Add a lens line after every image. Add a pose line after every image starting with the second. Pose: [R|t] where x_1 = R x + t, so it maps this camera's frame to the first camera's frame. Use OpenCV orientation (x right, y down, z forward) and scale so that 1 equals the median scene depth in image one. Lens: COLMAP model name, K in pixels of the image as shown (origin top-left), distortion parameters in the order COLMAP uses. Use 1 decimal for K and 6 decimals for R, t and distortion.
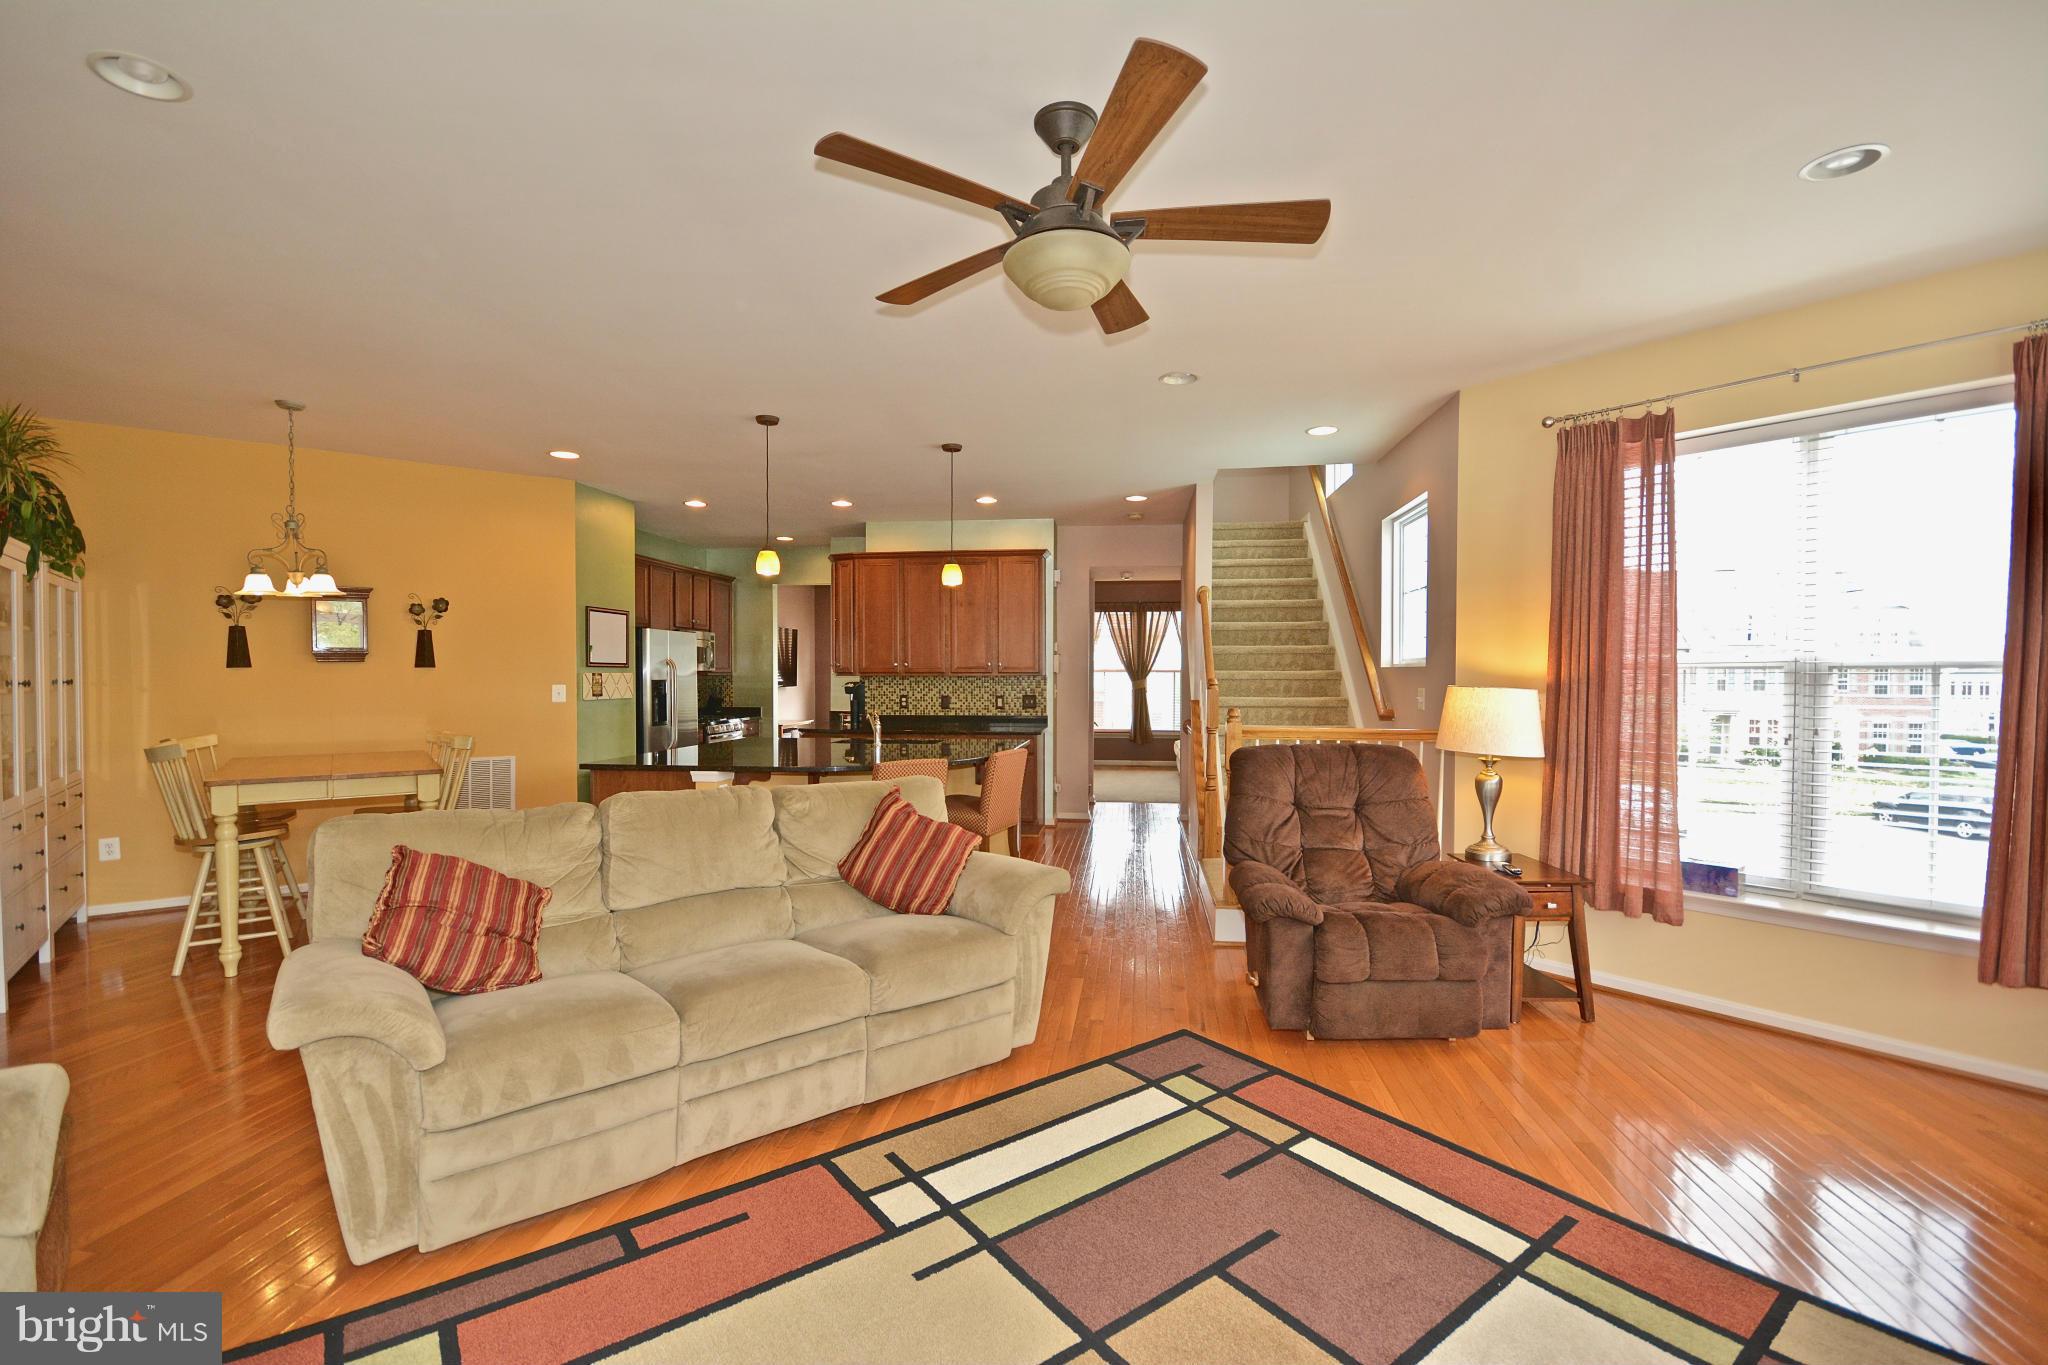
lens RADIAL K [[886.8, 0, 1015.5], [0, 886.8, 684.0], [0, 0, 1]] dist [-0.000545, -0.000051]
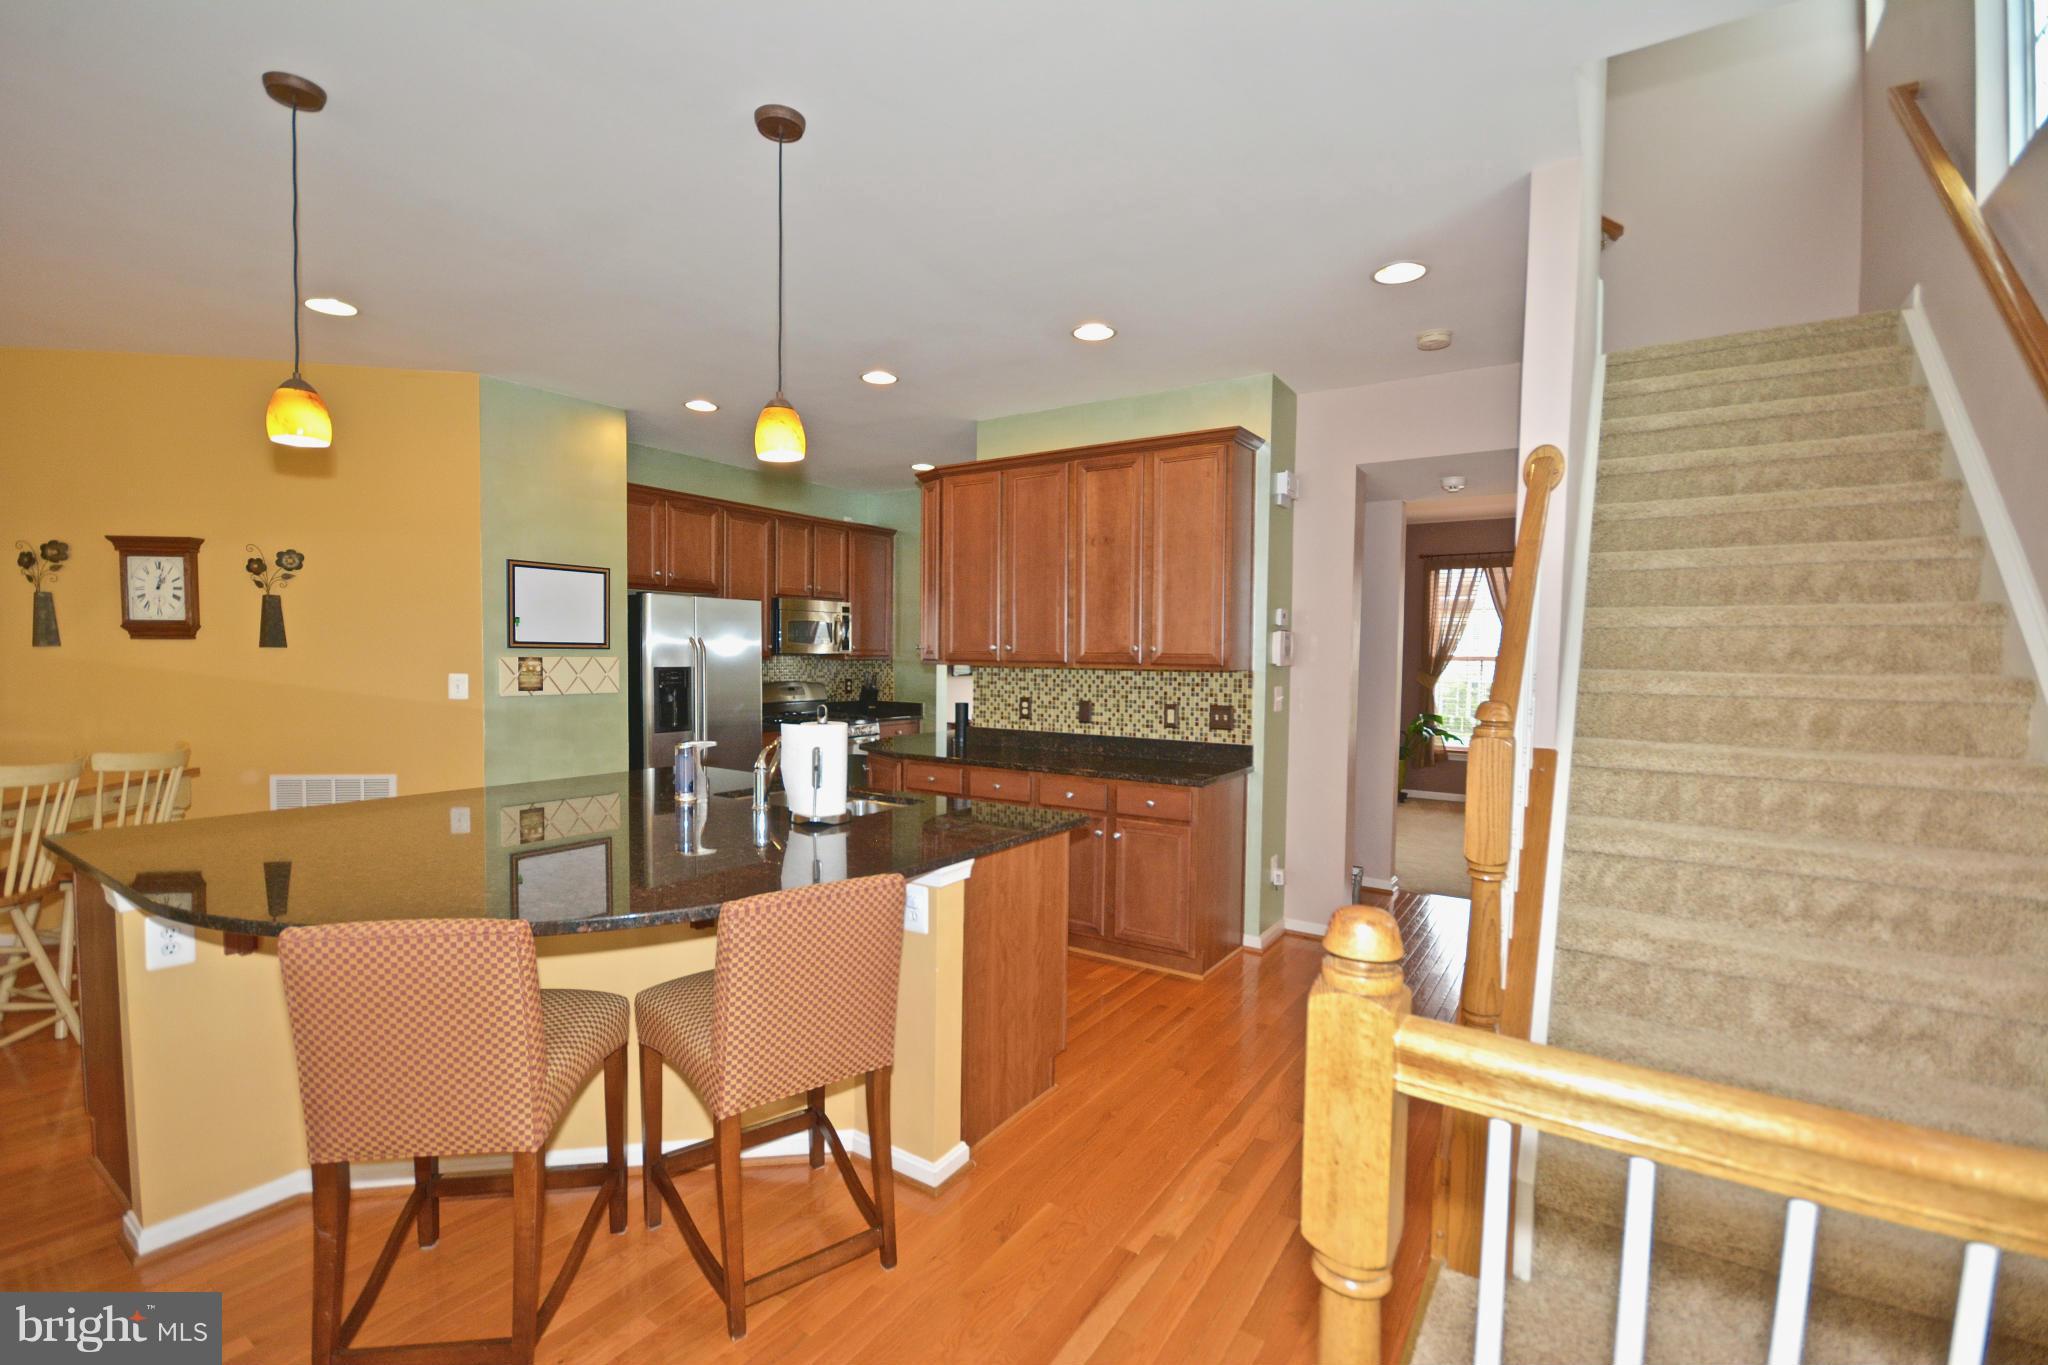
lens RADIAL K [[886.8, 0, 1029.1], [0, 886.8, 688.8], [0, 0, 1]] dist [-0.000545, -0.000051]
pose [[0.897345, 0.028863, -0.440386, 0.167011], [-0.016088, 0.999335, 0.032717, -0.015264], [0.441037, -0.022273, 0.897212, 0.512732]]
